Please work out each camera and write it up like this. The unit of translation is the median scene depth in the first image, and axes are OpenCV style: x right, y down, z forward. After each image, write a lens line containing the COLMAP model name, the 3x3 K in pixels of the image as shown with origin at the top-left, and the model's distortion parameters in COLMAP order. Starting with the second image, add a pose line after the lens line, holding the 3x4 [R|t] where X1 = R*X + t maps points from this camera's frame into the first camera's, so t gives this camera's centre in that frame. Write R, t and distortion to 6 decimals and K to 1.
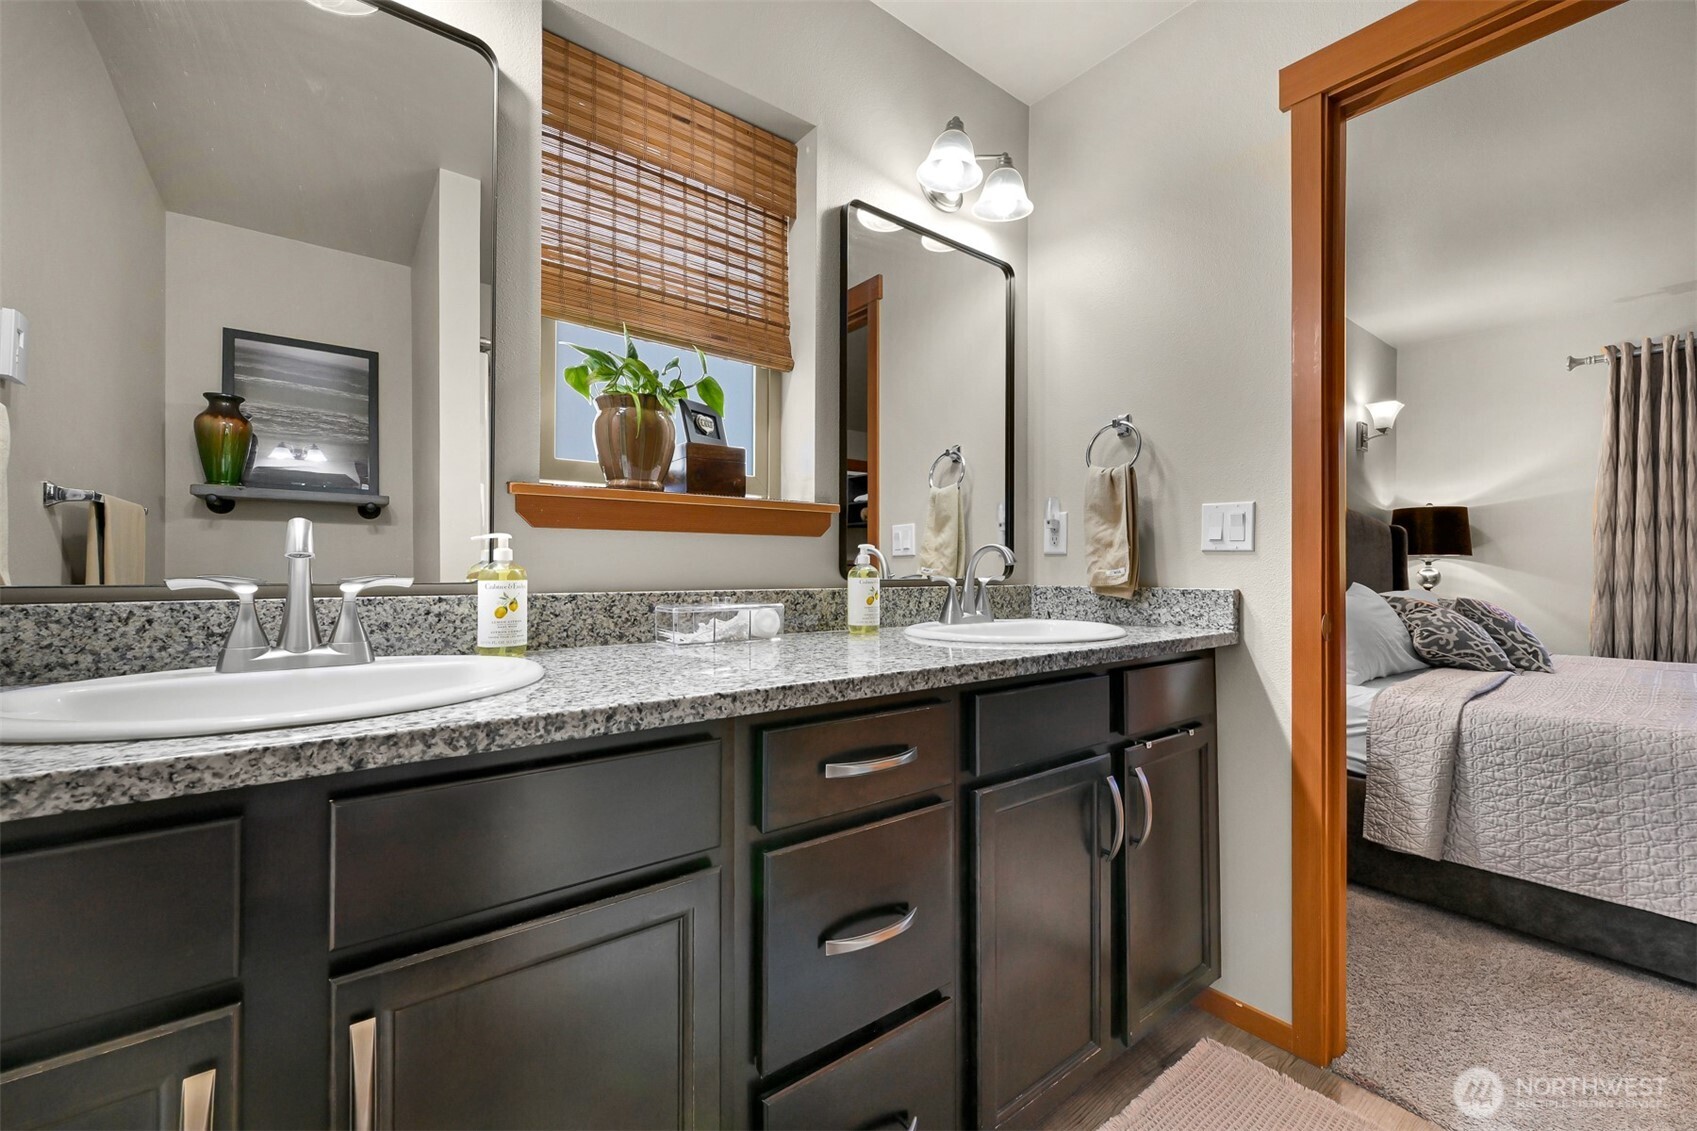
lens RADIAL K [[668.1, 0, 849.0], [0, 668.1, 561.5], [0, 0, 1]] dist [0.002189, 0.000216]
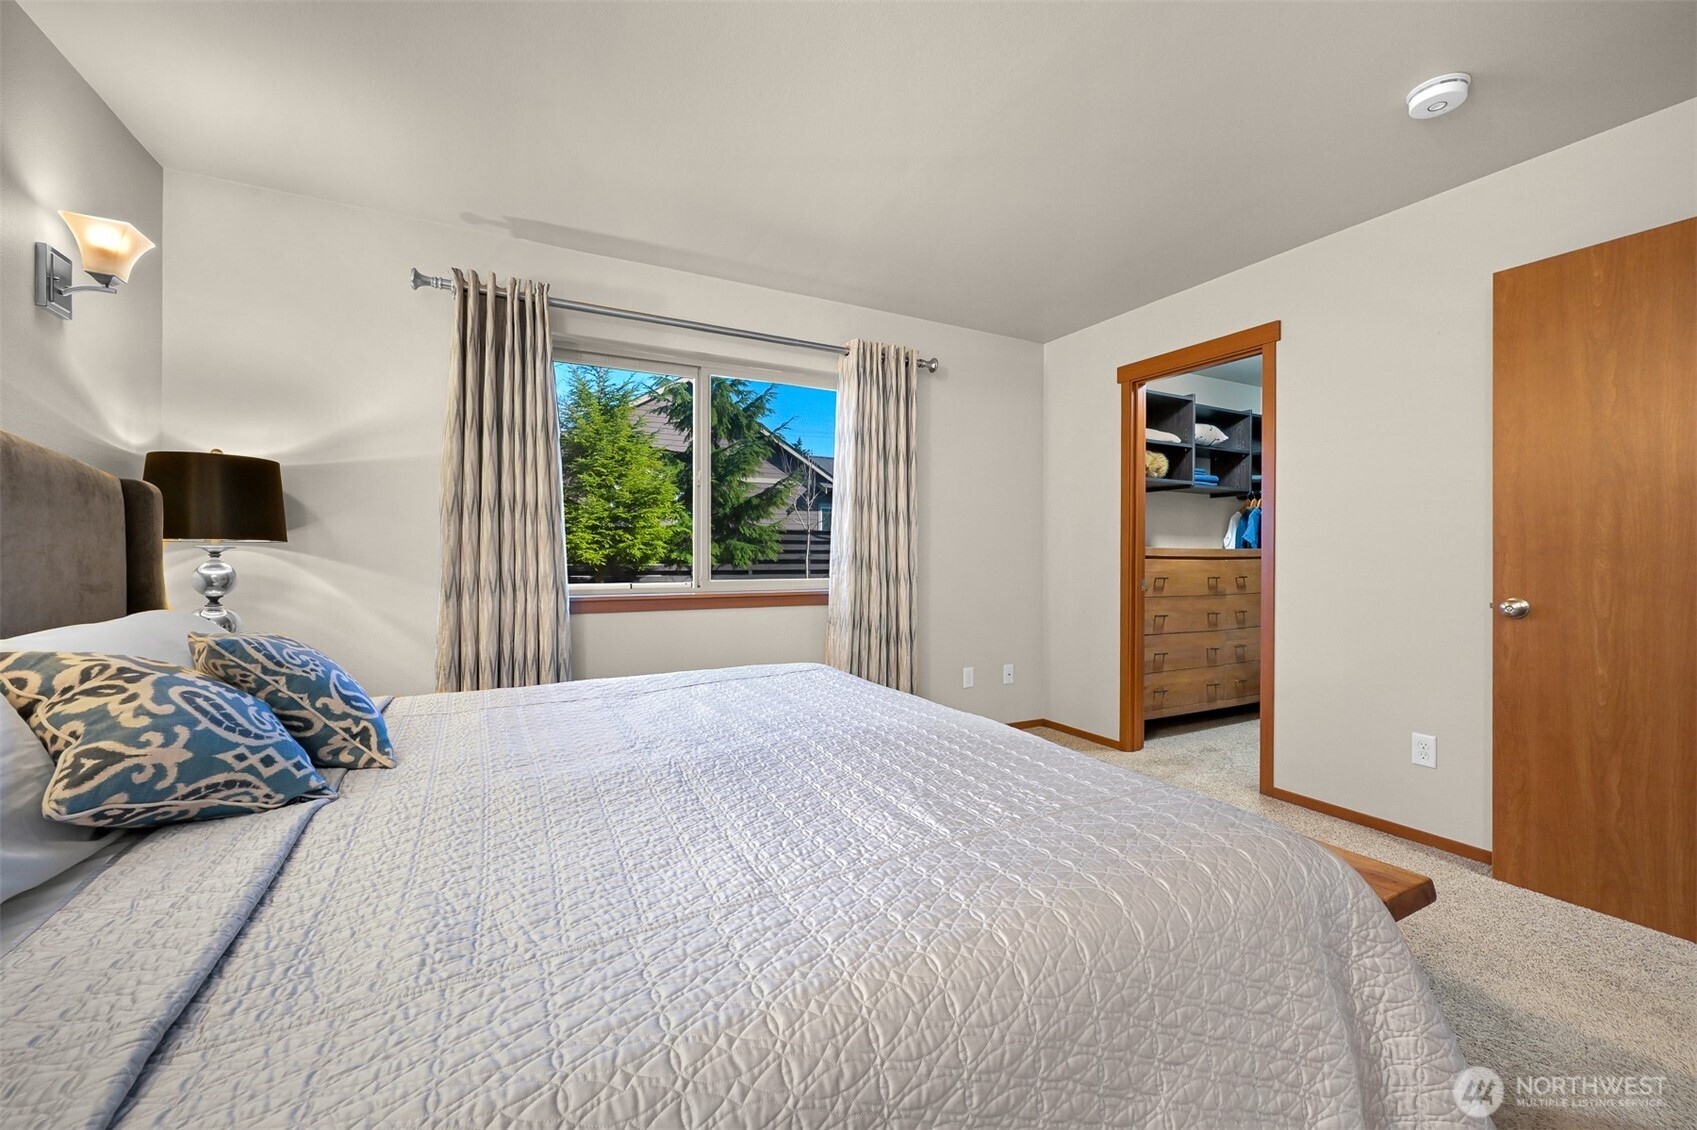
lens RADIAL K [[668.1, 0, 849.0], [0, 668.1, 561.0], [0, 0, 1]] dist [0.002189, 0.000216]
pose [[0.166103, -0.011971, 0.986036, 0.547274], [-0.009576, 0.999860, 0.013752, -0.006096], [-0.986062, -0.011726, 0.165965, 0.517503]]
